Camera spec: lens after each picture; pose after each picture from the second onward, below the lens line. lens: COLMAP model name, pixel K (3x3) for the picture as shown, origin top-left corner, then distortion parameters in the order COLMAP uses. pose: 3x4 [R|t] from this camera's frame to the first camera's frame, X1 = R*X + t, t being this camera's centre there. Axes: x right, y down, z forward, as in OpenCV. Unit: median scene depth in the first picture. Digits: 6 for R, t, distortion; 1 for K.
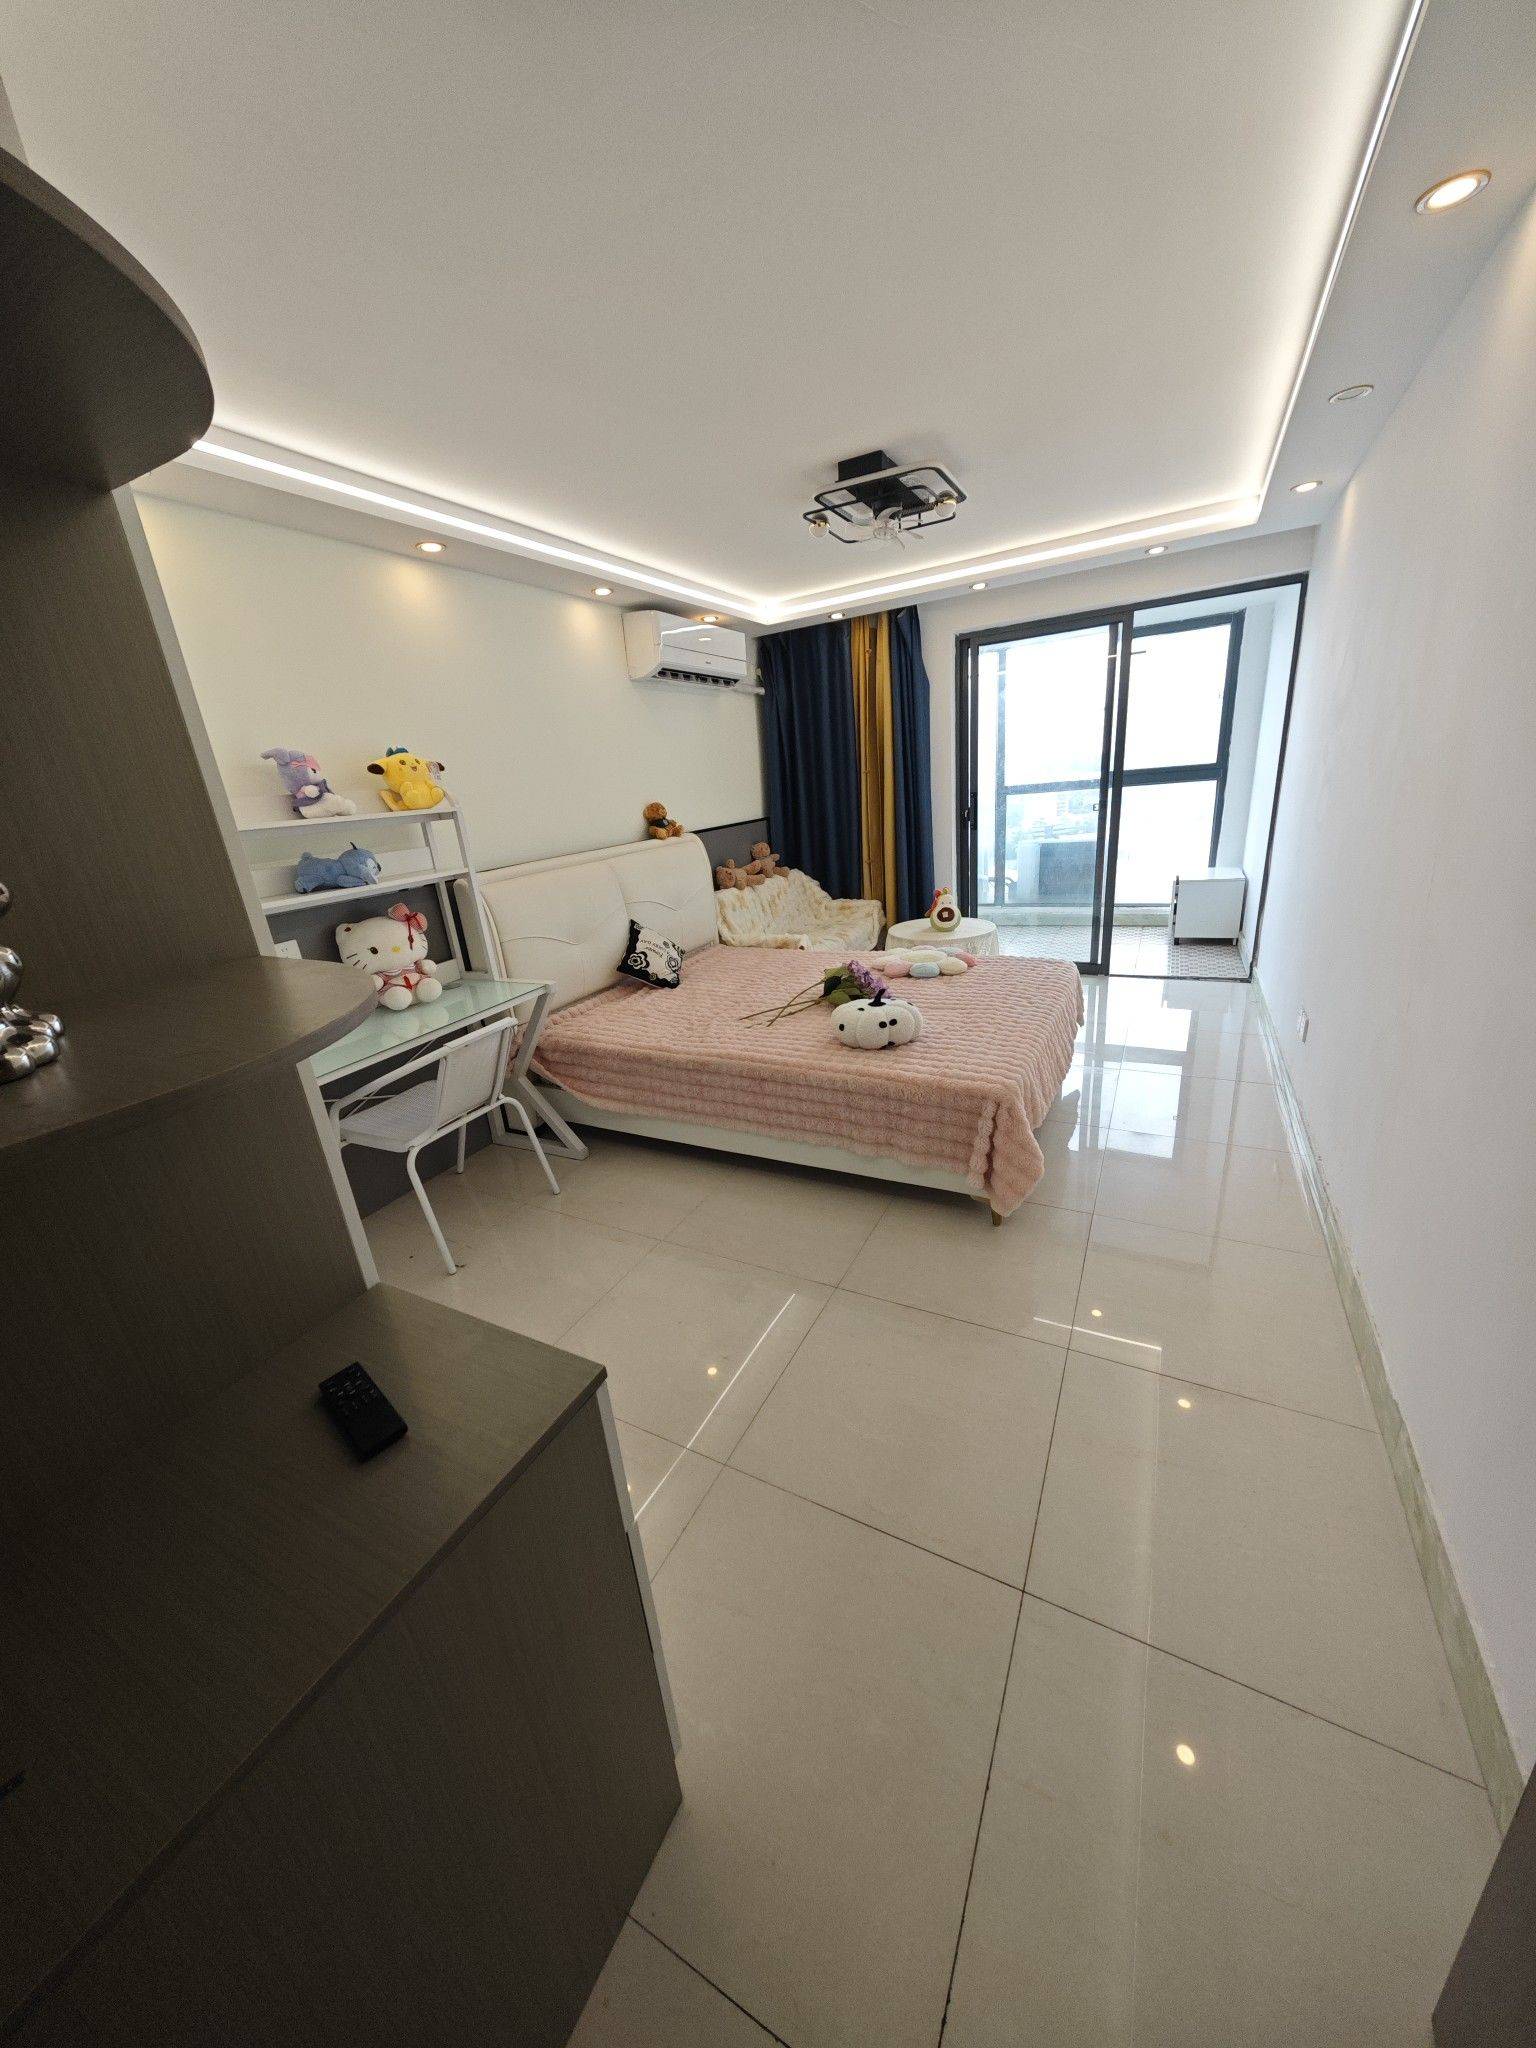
lens RADIAL K [[724.6, 0, 765.7], [0, 724.6, 1030.5], [0, 0, 1]] dist [-0.001143, -0.000627]
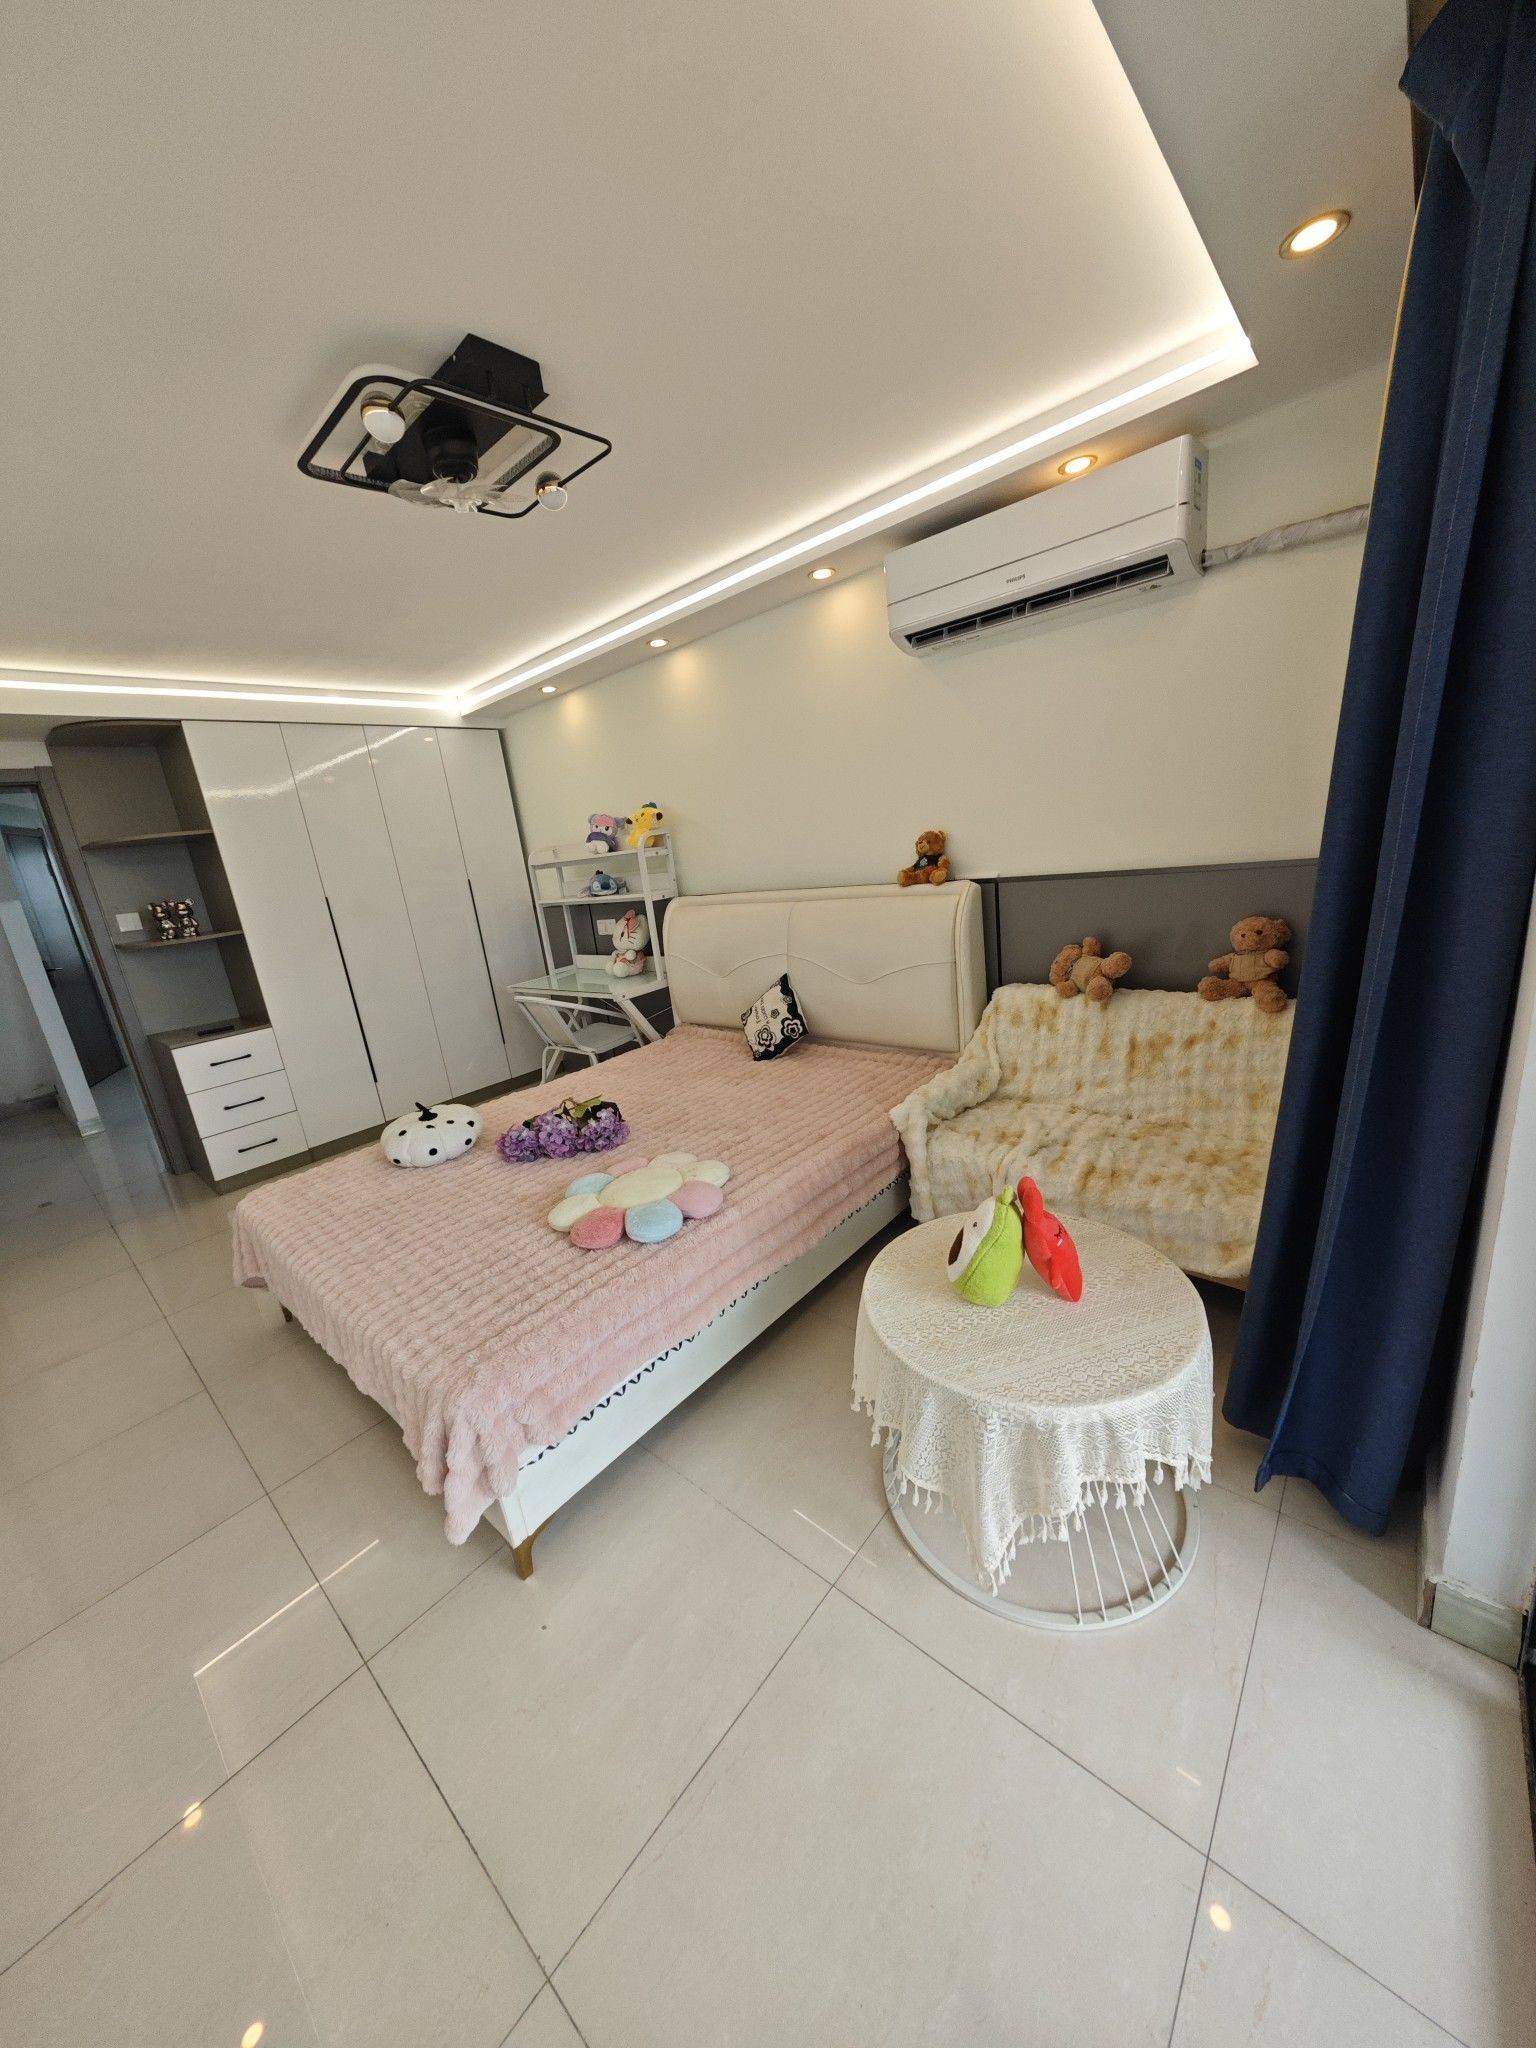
lens RADIAL K [[724.6, 0, 773.1], [0, 724.6, 1027.2], [0, 0, 1]] dist [-0.001143, -0.000627]
pose [[-0.213253, 0.361891, -0.907501, 0.742635], [-0.182139, 0.897858, 0.400846, -0.515344], [0.959869, 0.250773, -0.125557, 1.287536]]
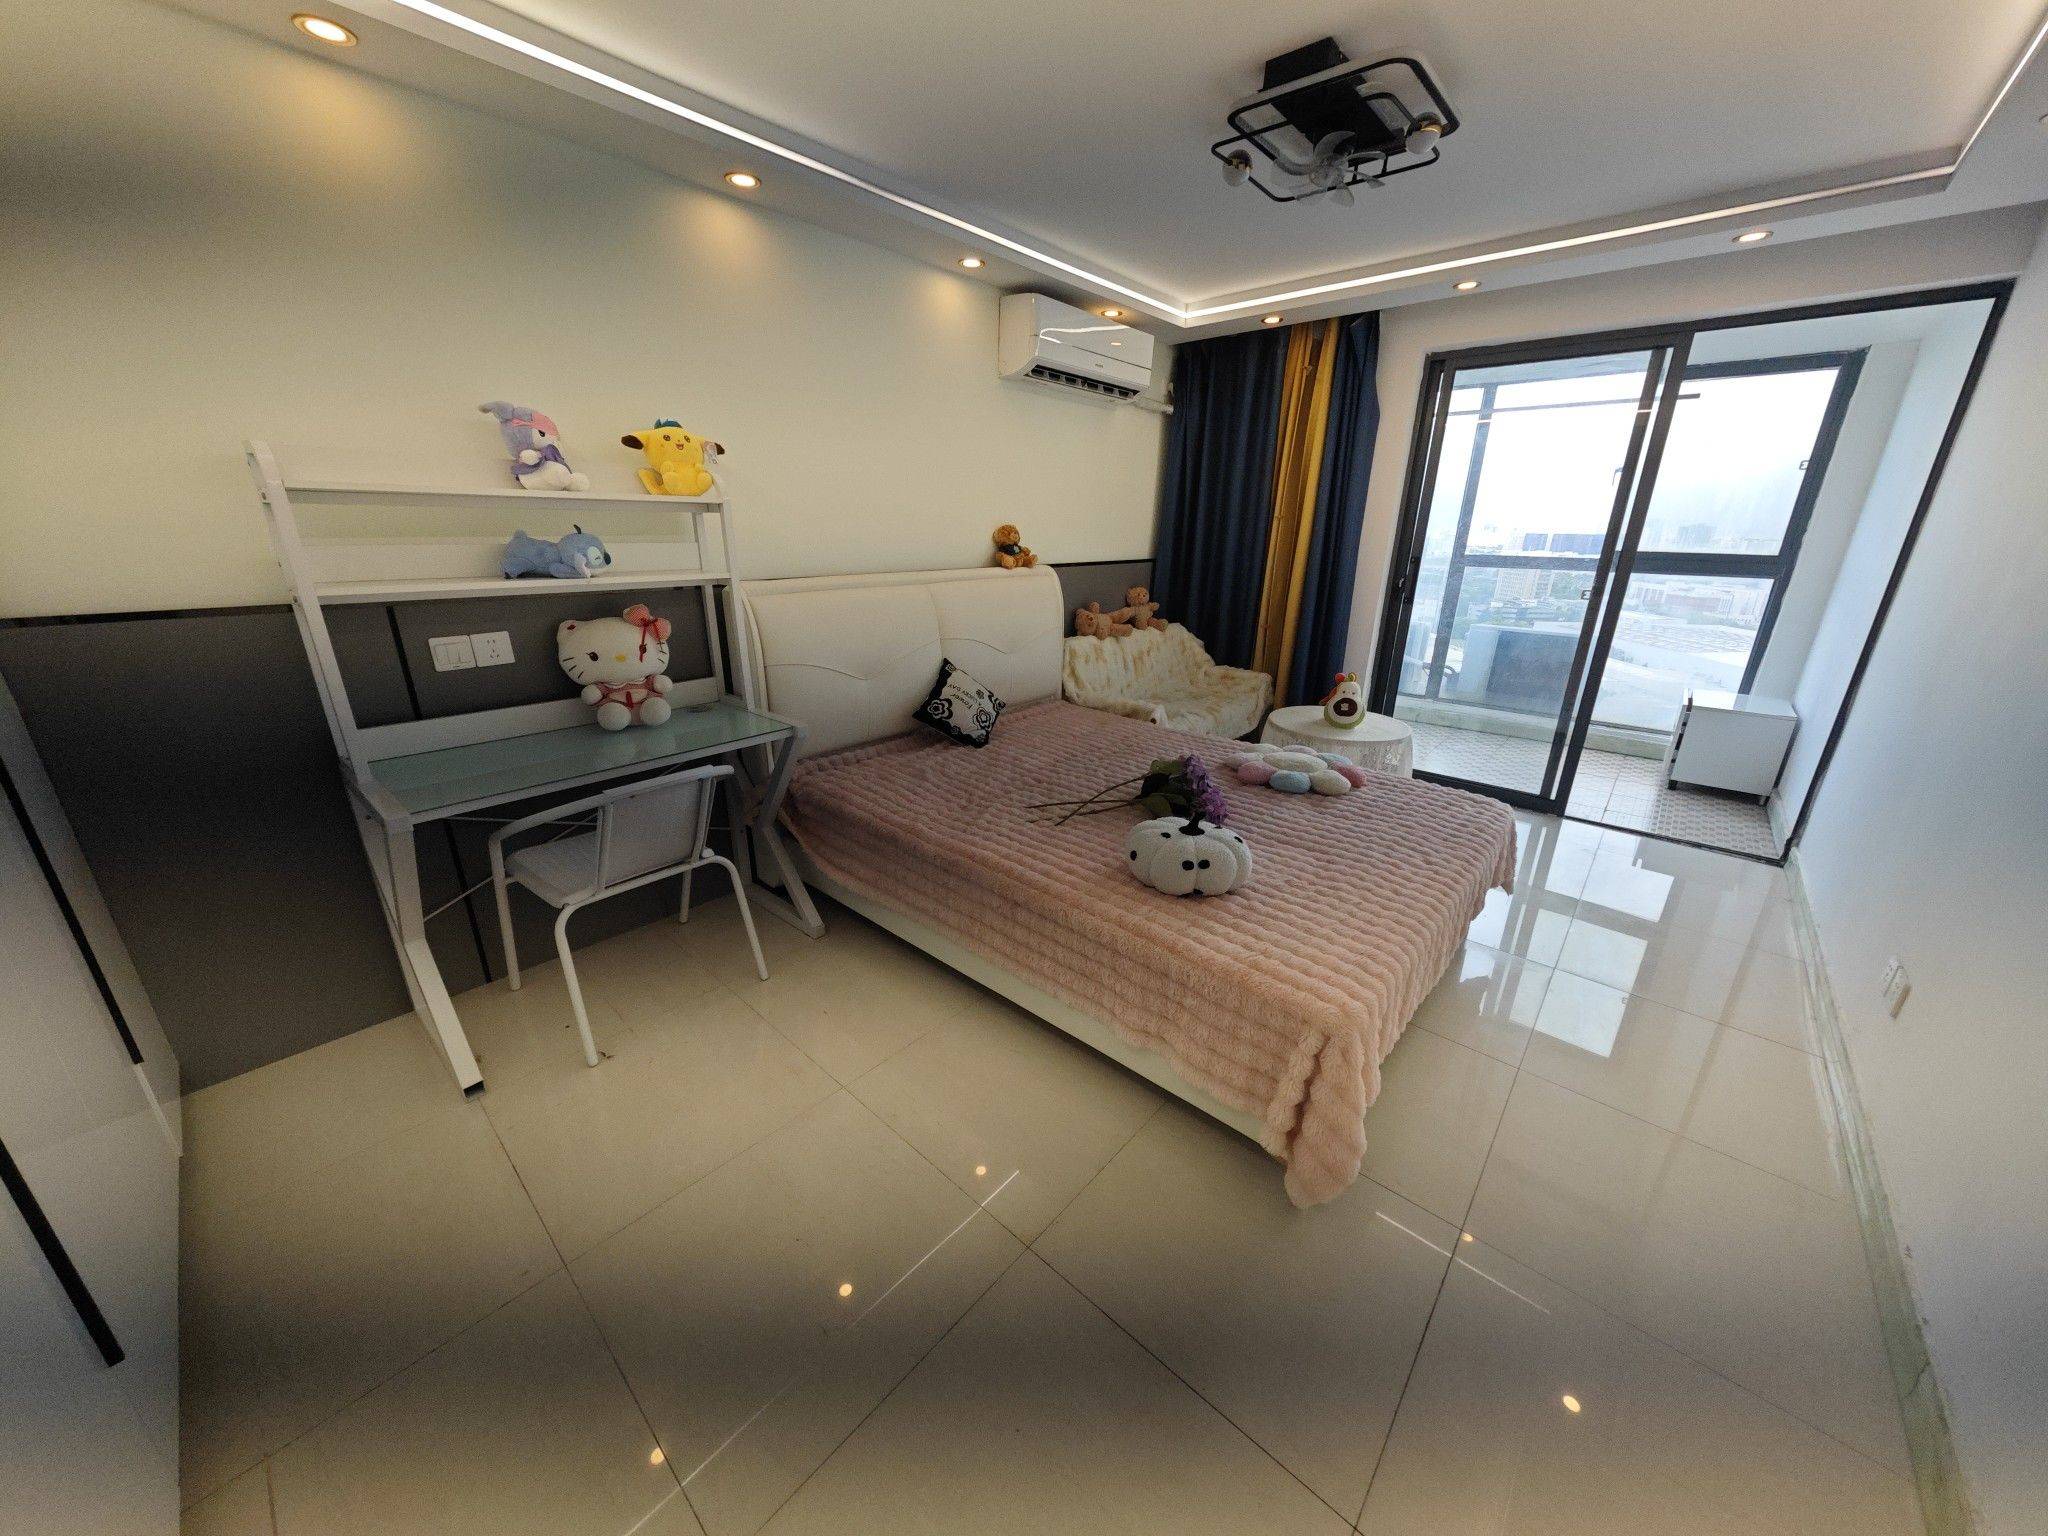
lens RADIAL K [[724.6, 0, 1025.1], [0, 724.6, 769.4], [0, 0, 1]] dist [-0.001143, -0.000627]
pose [[0.966019, 0.171865, -0.193053, 0.103662], [-0.170907, 0.985047, 0.021734, -0.069892], [0.193902, 0.011999, 0.980948, 0.225746]]
